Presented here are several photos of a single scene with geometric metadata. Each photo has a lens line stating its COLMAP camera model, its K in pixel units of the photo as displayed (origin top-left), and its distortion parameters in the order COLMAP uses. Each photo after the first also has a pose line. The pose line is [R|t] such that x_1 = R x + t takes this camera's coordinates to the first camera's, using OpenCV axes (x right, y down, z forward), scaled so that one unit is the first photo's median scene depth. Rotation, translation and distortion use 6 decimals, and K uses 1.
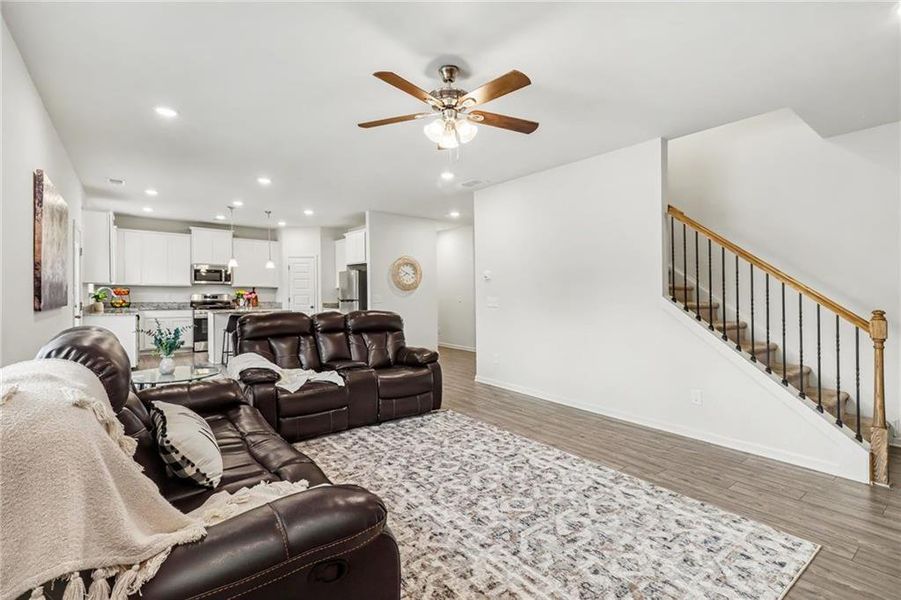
lens RADIAL K [[413.0, 0, 451.2], [0, 413.0, 294.8], [0, 0, 1]] dist [-0.000828, 0.000205]
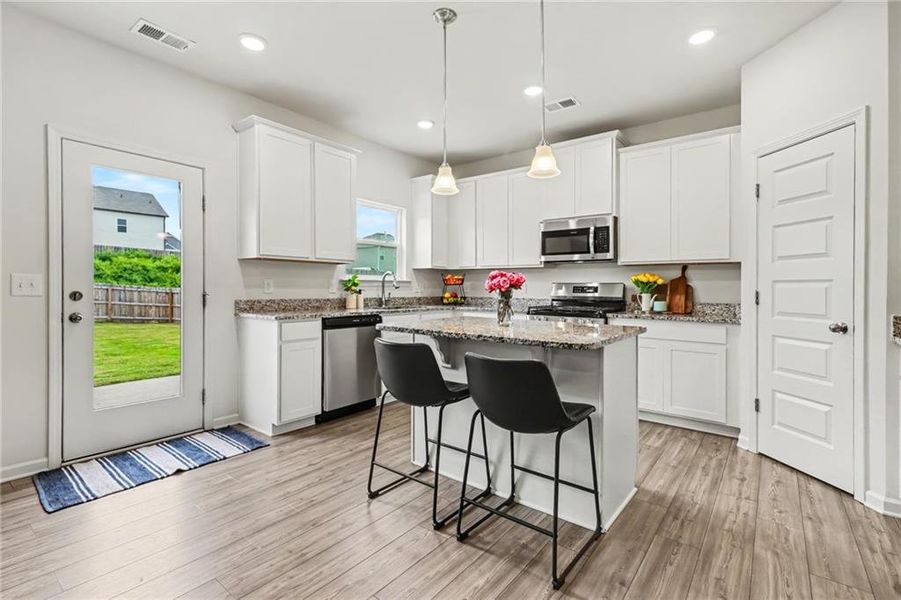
lens RADIAL K [[413.0, 0, 458.3], [0, 413.0, 296.0], [0, 0, 1]] dist [-0.000828, 0.000205]
pose [[0.255162, 0.013286, -0.966807, -0.449956], [-0.004296, 0.999911, 0.012608, 0.022255], [0.966889, 0.000936, 0.255196, 2.066319]]
